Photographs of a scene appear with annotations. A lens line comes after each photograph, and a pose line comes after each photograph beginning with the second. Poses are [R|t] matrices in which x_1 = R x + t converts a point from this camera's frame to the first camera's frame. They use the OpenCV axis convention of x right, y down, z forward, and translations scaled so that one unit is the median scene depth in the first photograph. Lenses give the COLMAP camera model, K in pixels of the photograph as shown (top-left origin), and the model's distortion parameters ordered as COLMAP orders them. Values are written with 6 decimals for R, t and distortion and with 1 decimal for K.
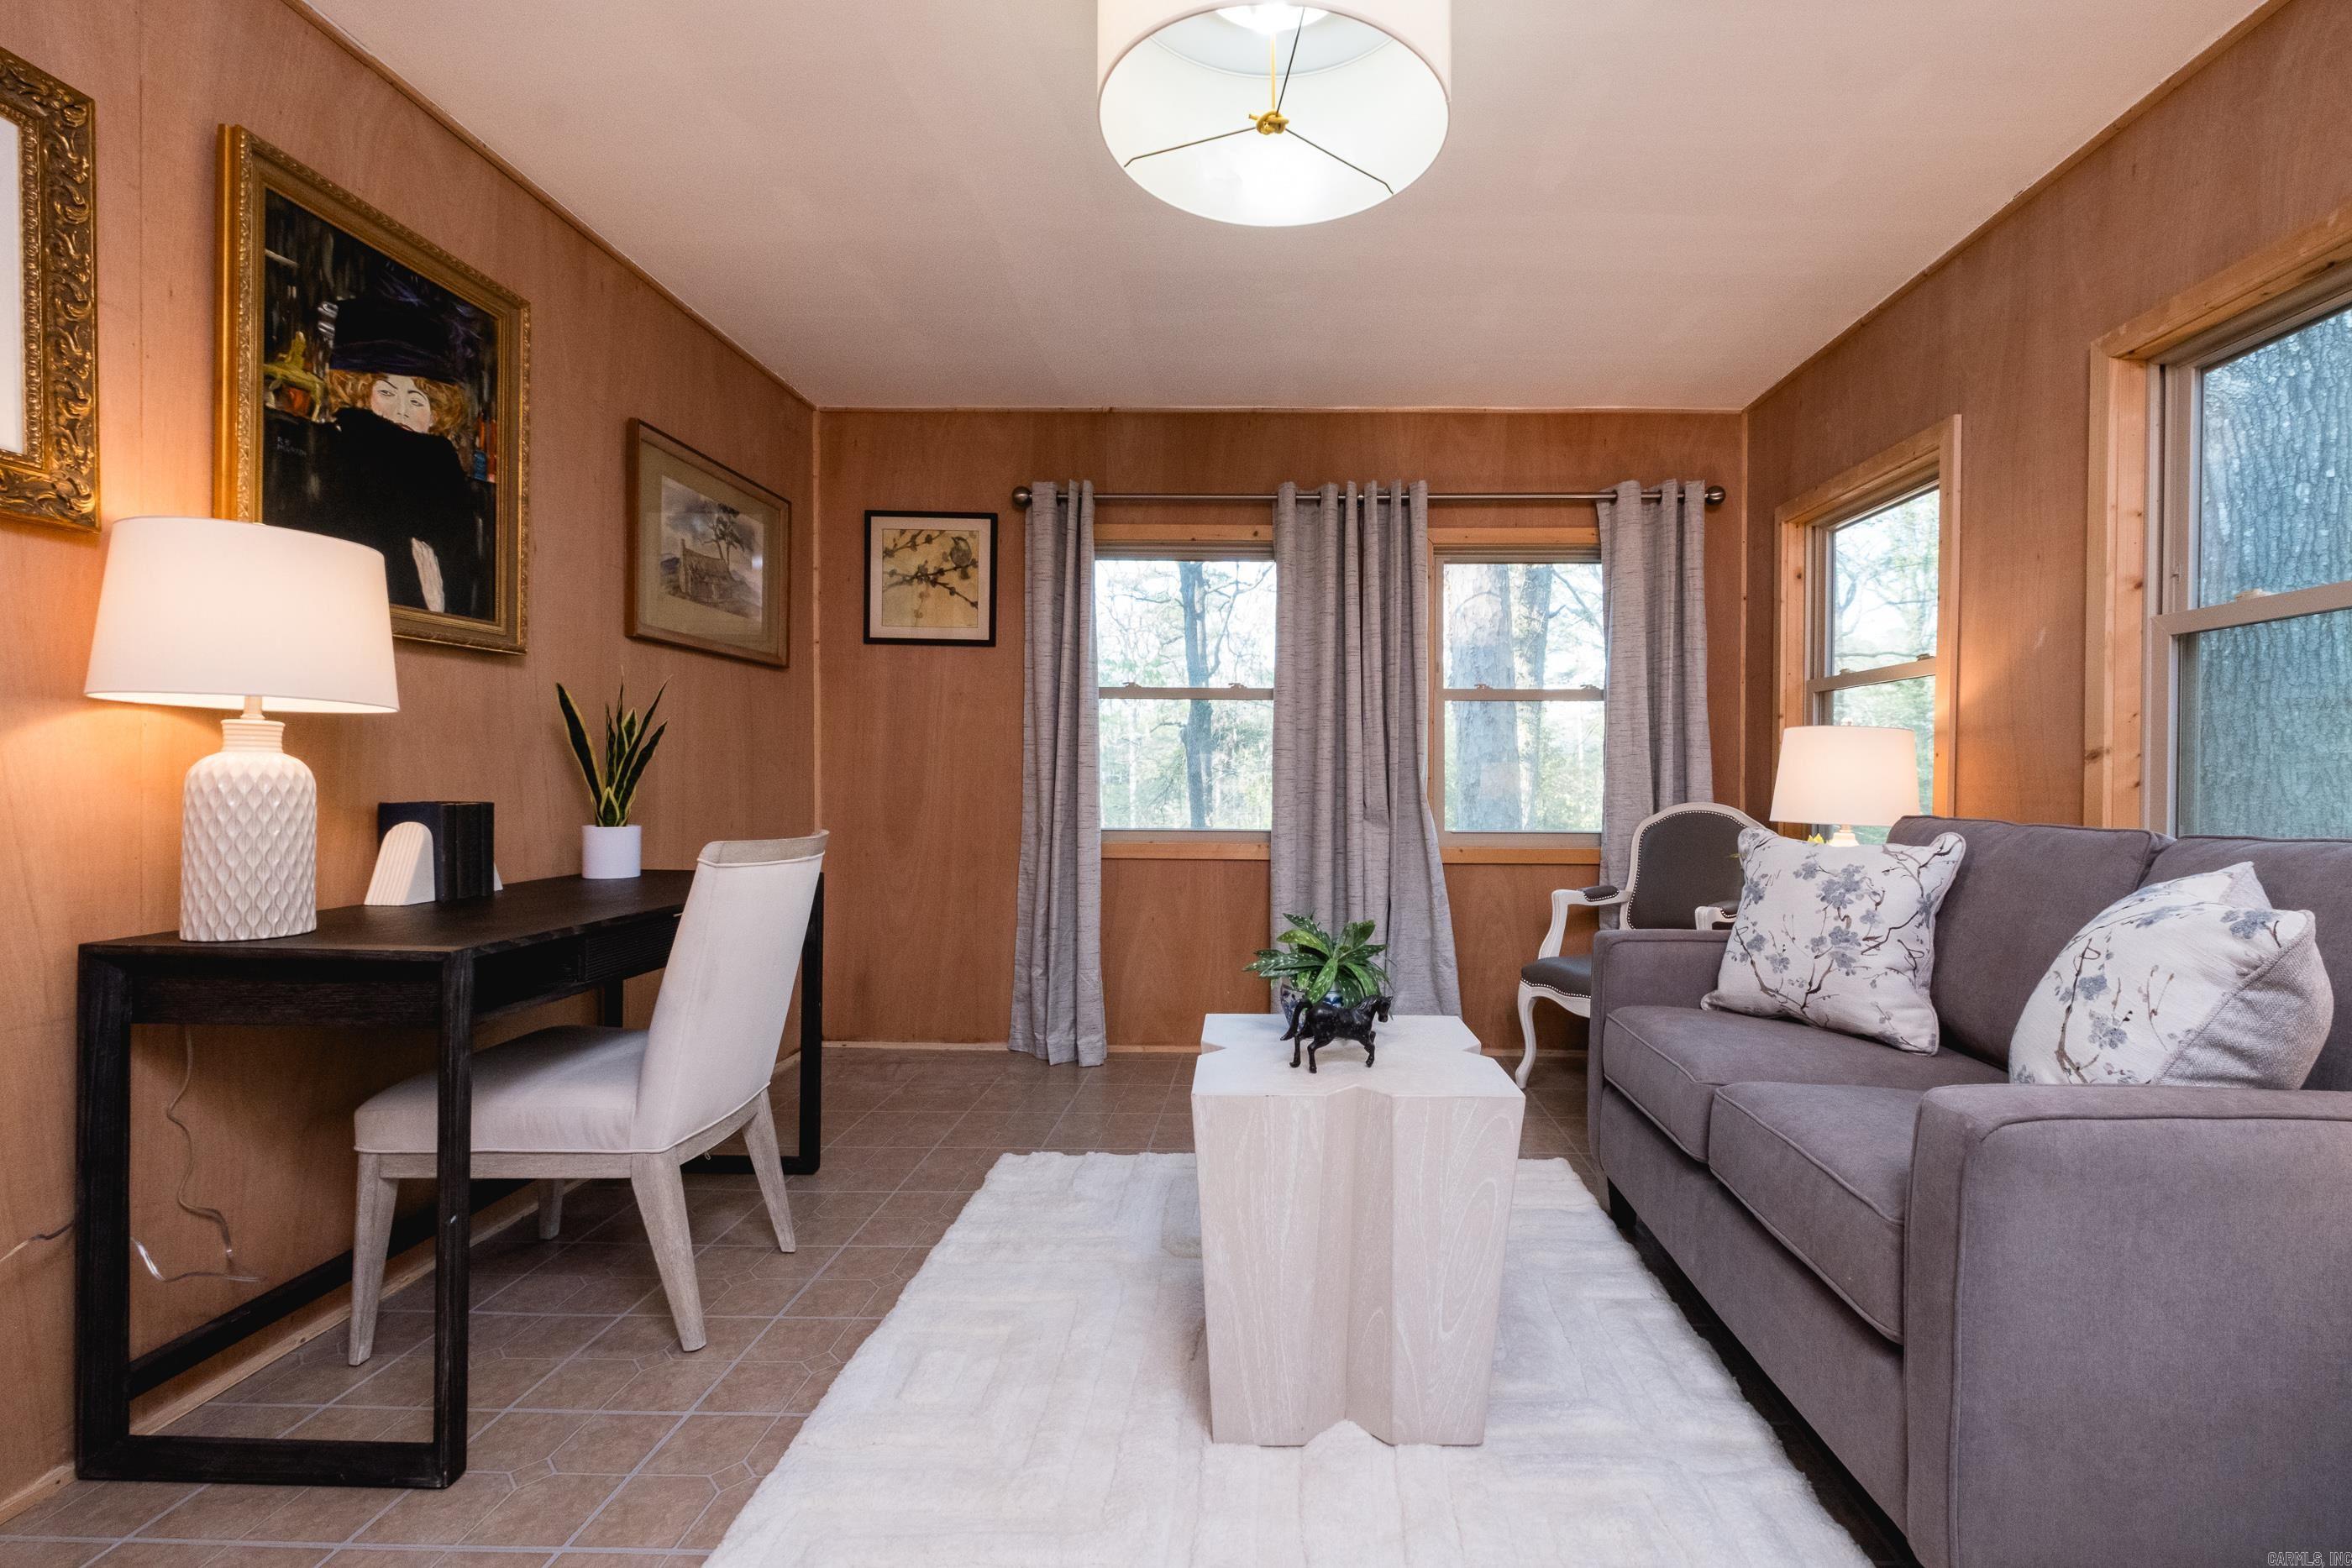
lens RADIAL K [[1028.4, 0, 1191.5], [0, 1028.4, 785.3], [0, 0, 1]] dist [0.006011, -0.004042]
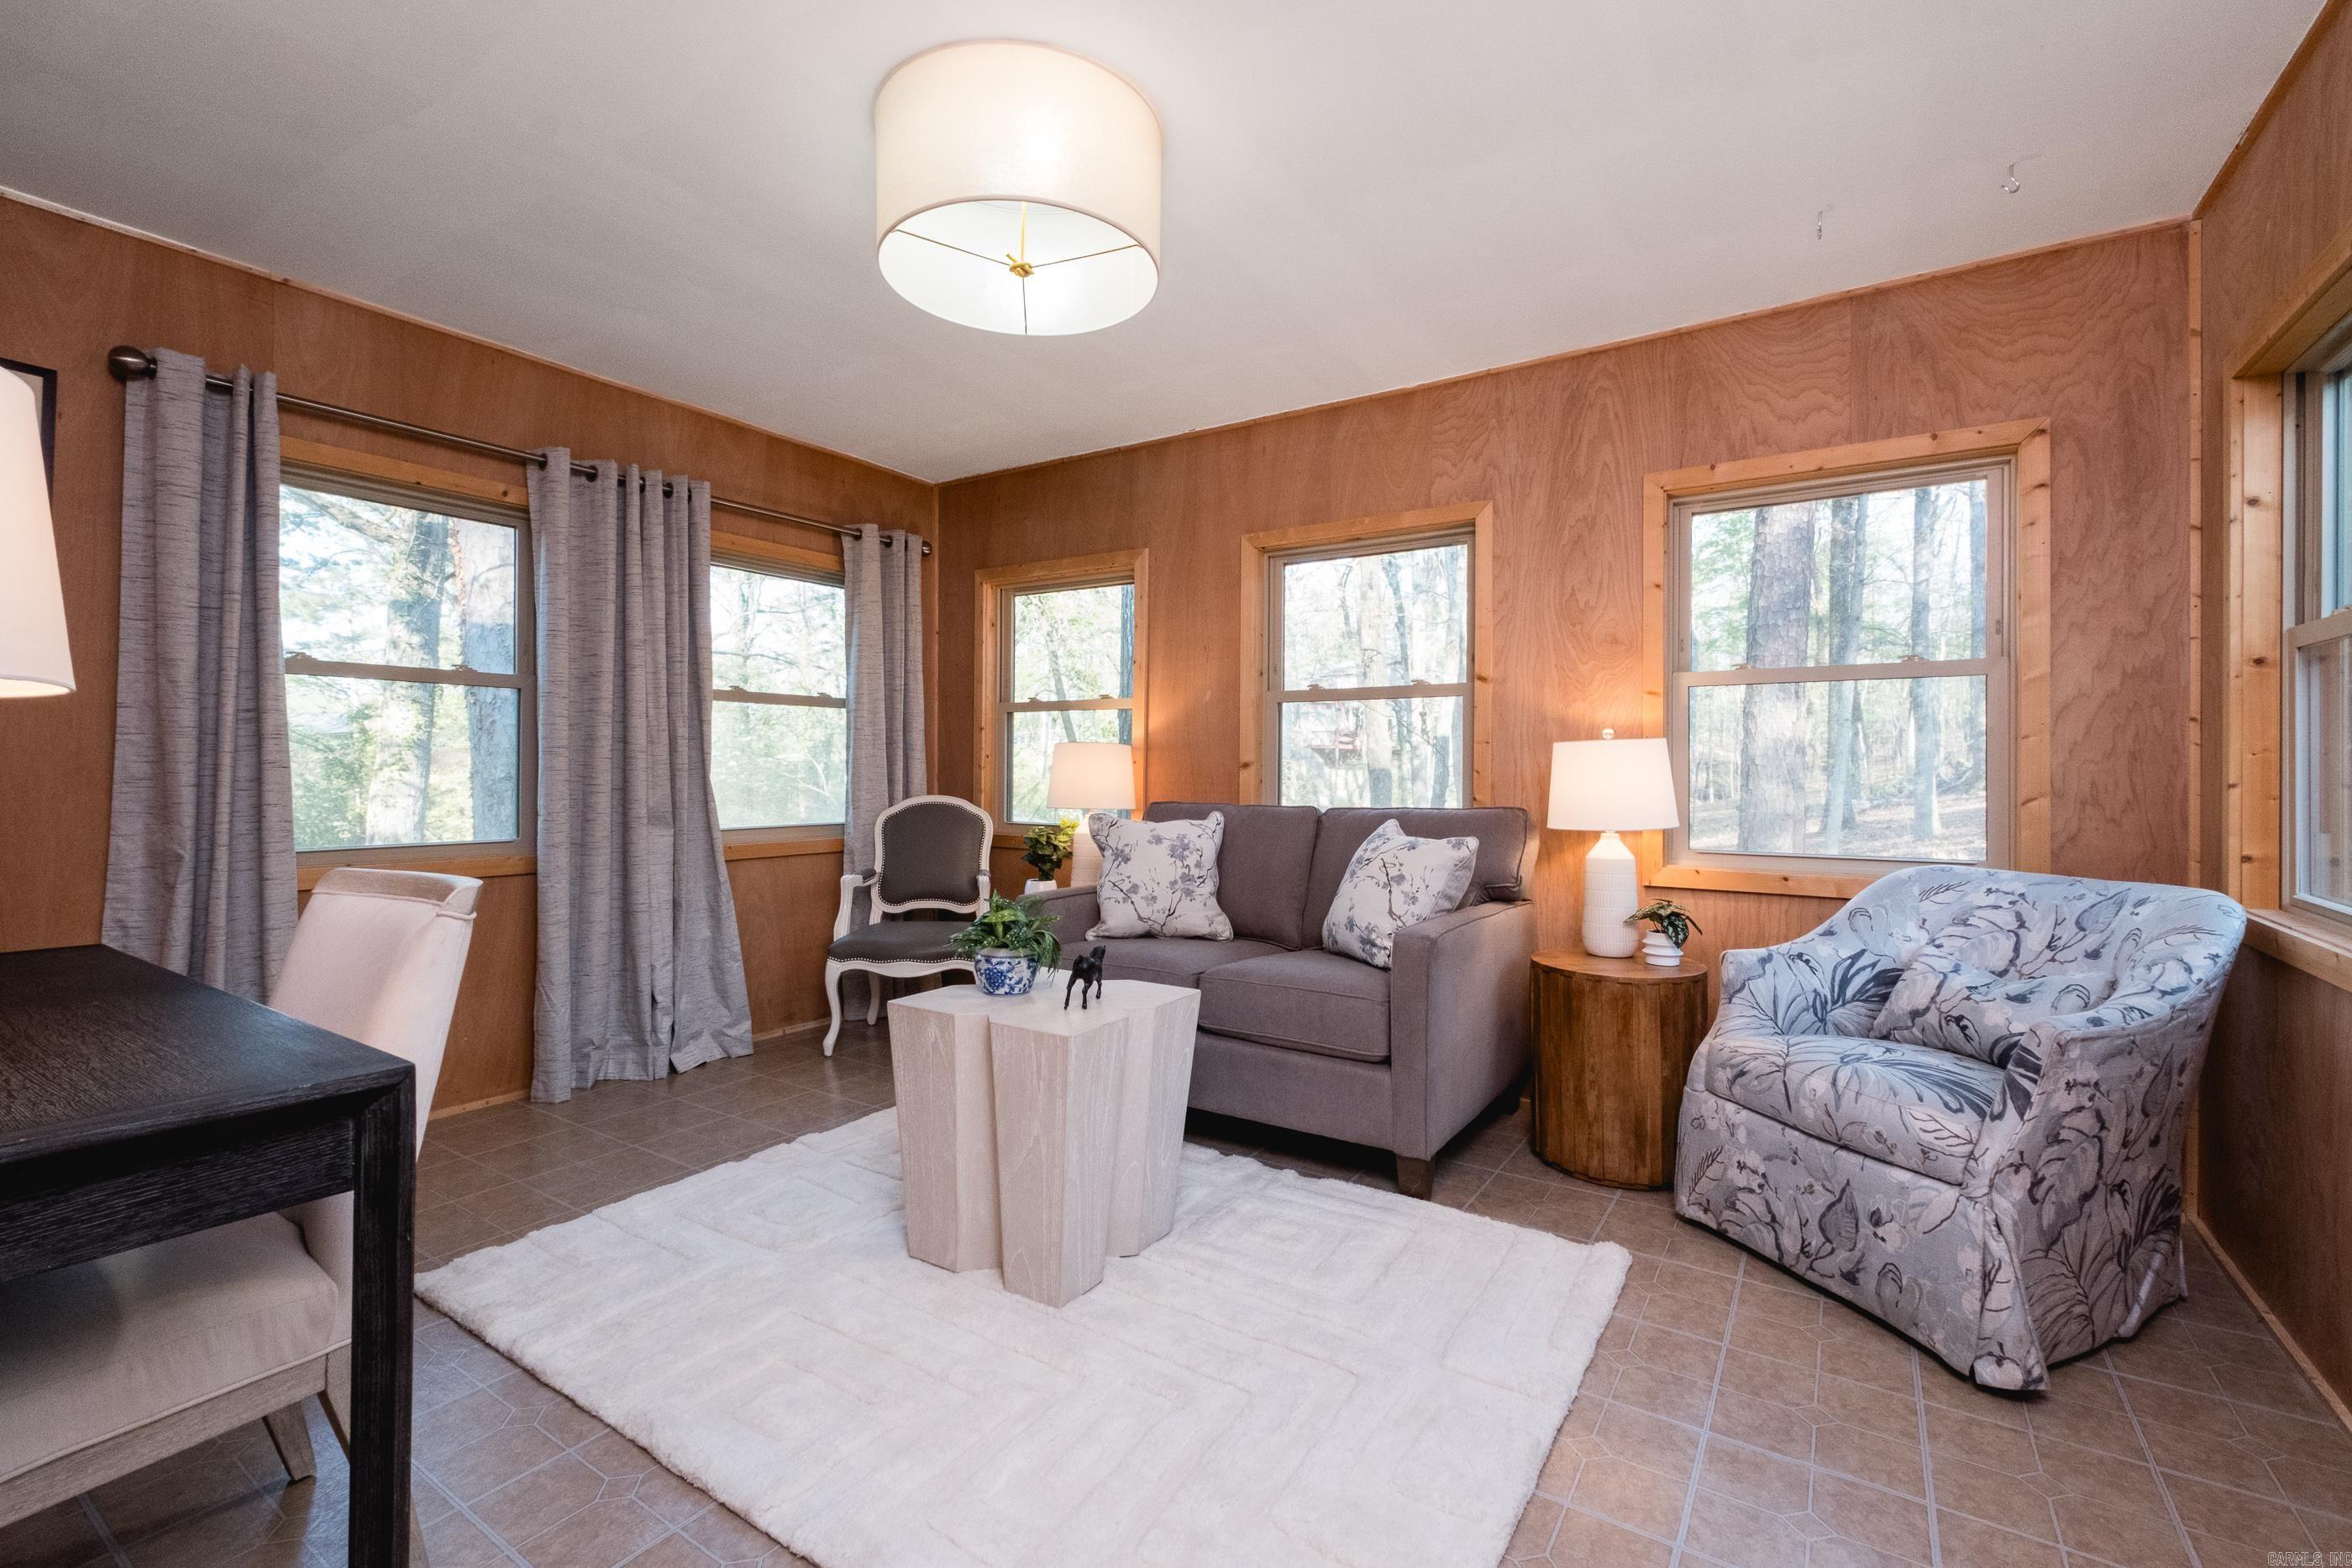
lens RADIAL K [[1028.4, 0, 1186.3], [0, 1028.4, 771.7], [0, 0, 1]] dist [0.006011, -0.004042]
pose [[0.531136, -0.006066, 0.847265, -0.406410], [0.005947, 0.999976, 0.003431, -0.014494], [-0.847265, 0.003216, 0.531160, 0.075031]]
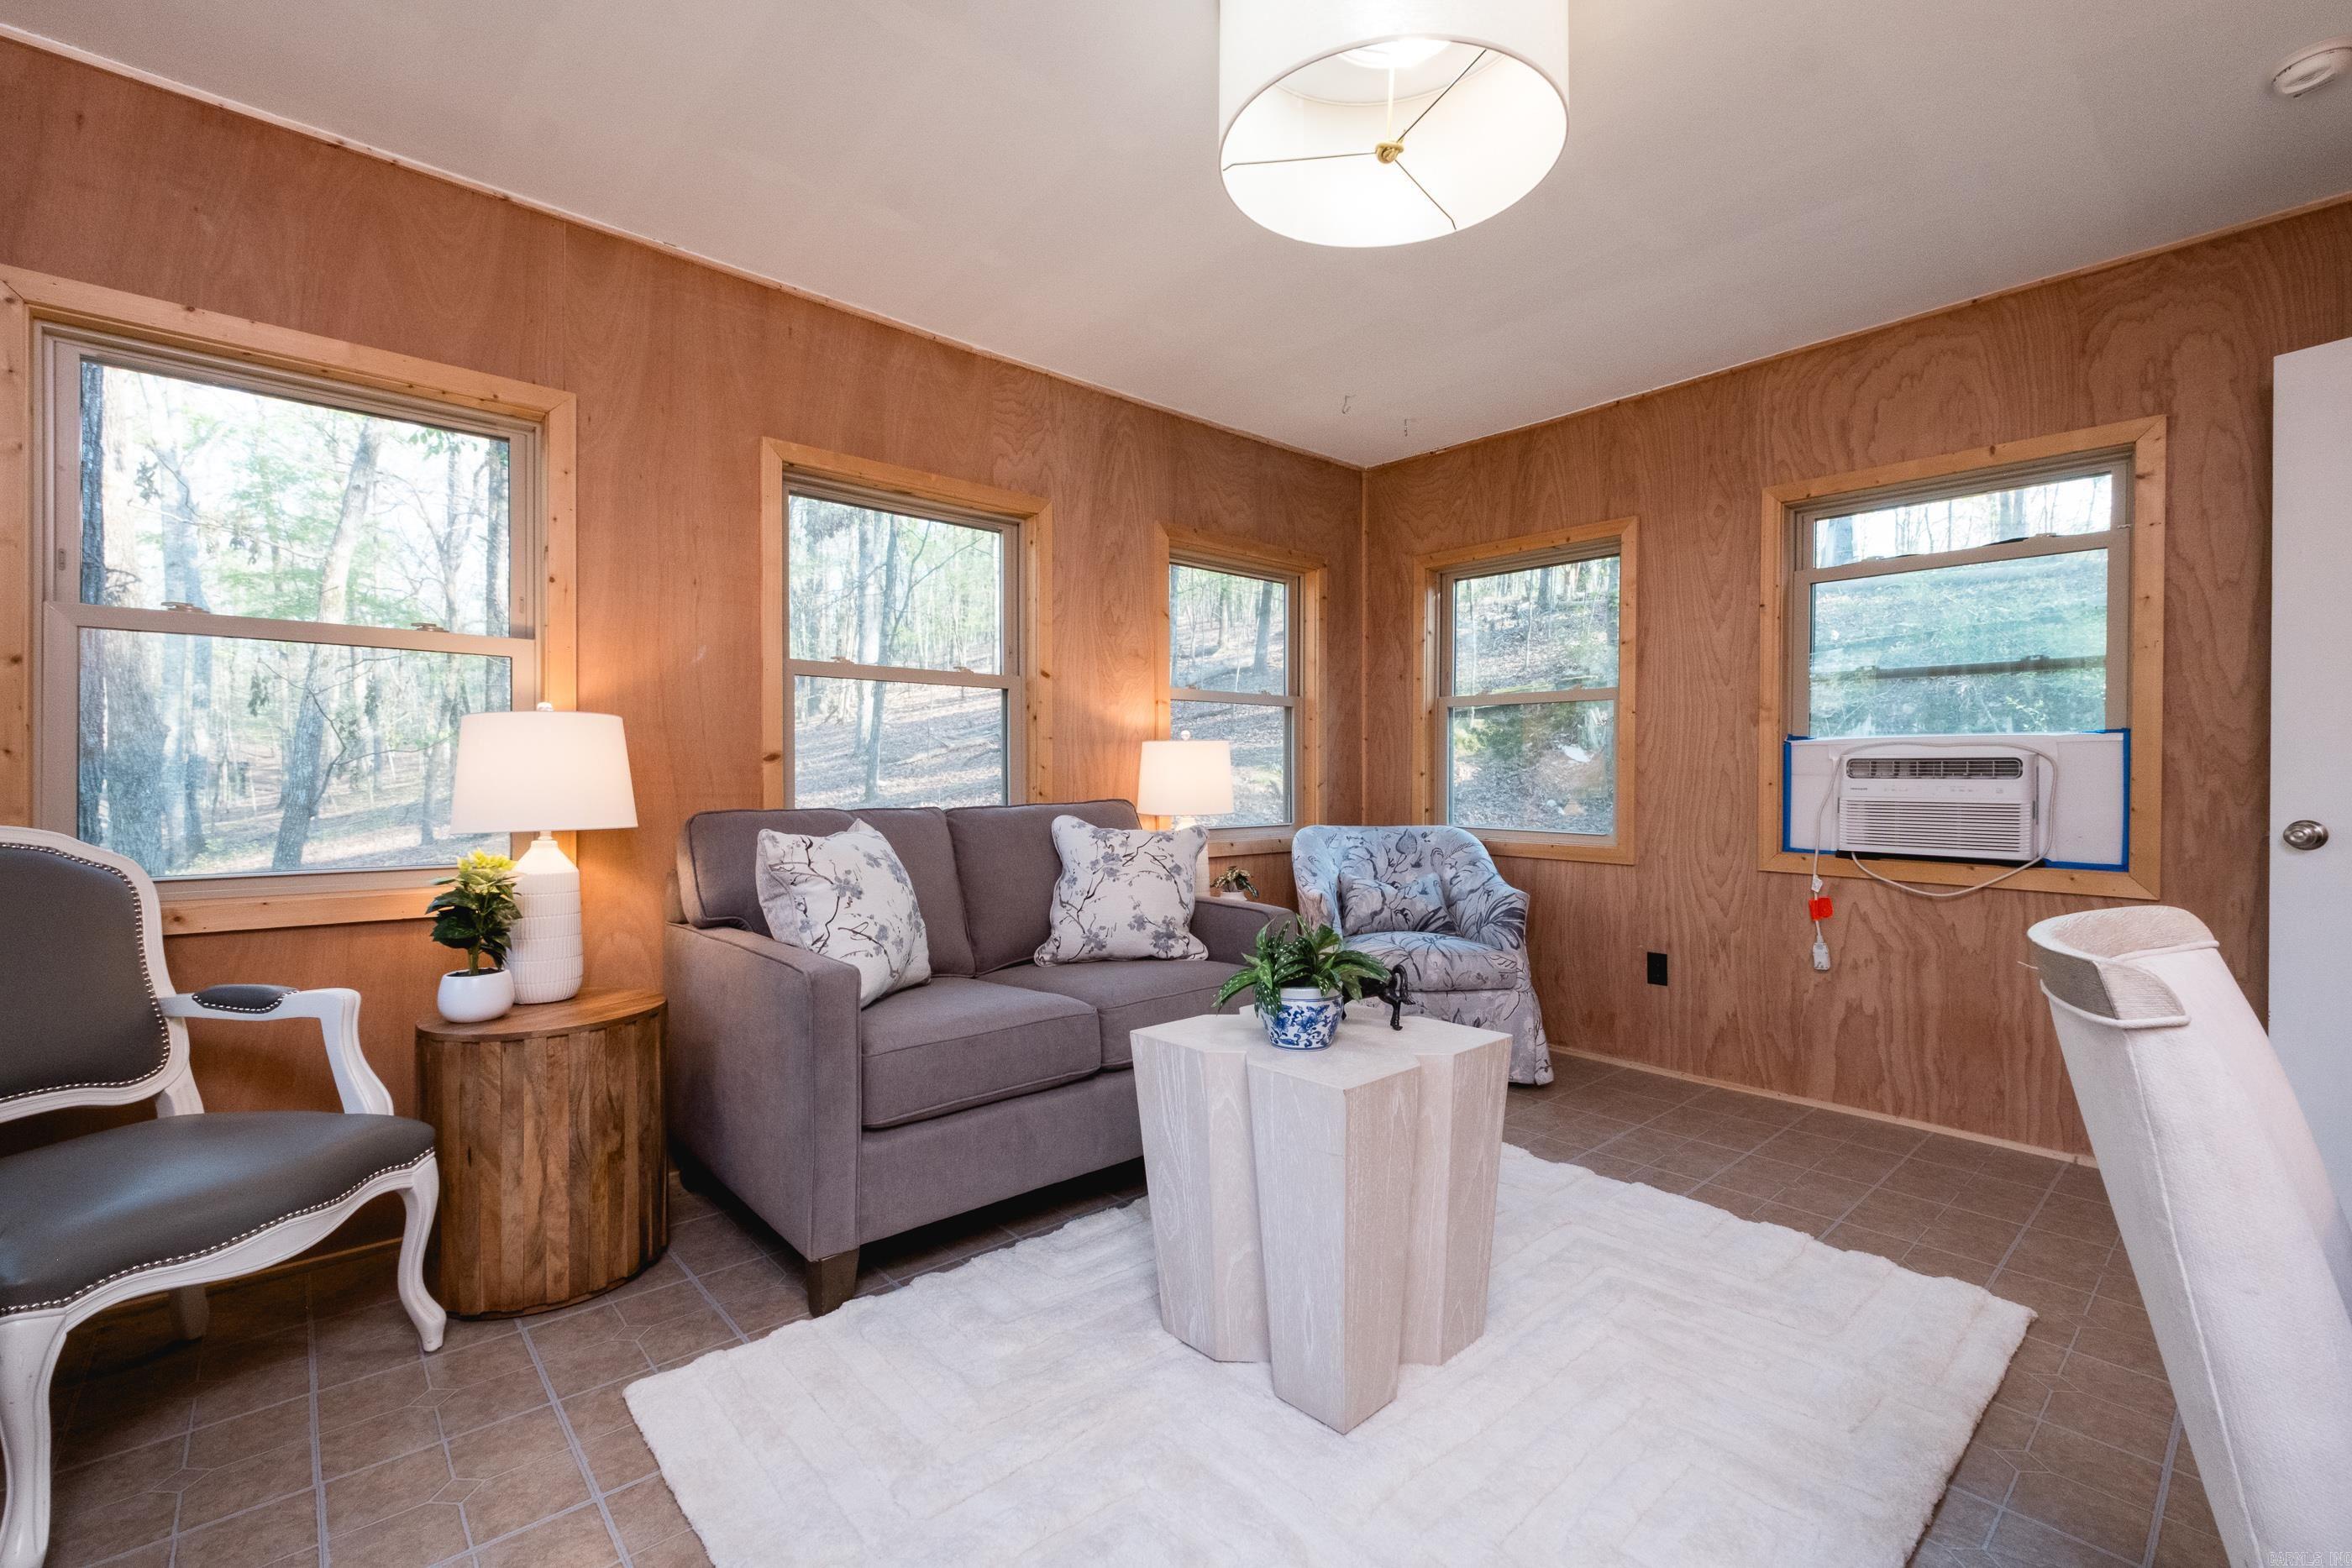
lens RADIAL K [[1028.4, 0, 1181.1], [0, 1028.4, 772.8], [0, 0, 1]] dist [0.006011, -0.004042]
pose [[-0.693494, -0.014376, 0.720319, -0.247081], [-0.005307, 0.999876, 0.014847, -0.018122], [-0.720443, 0.006474, -0.693484, 0.885323]]
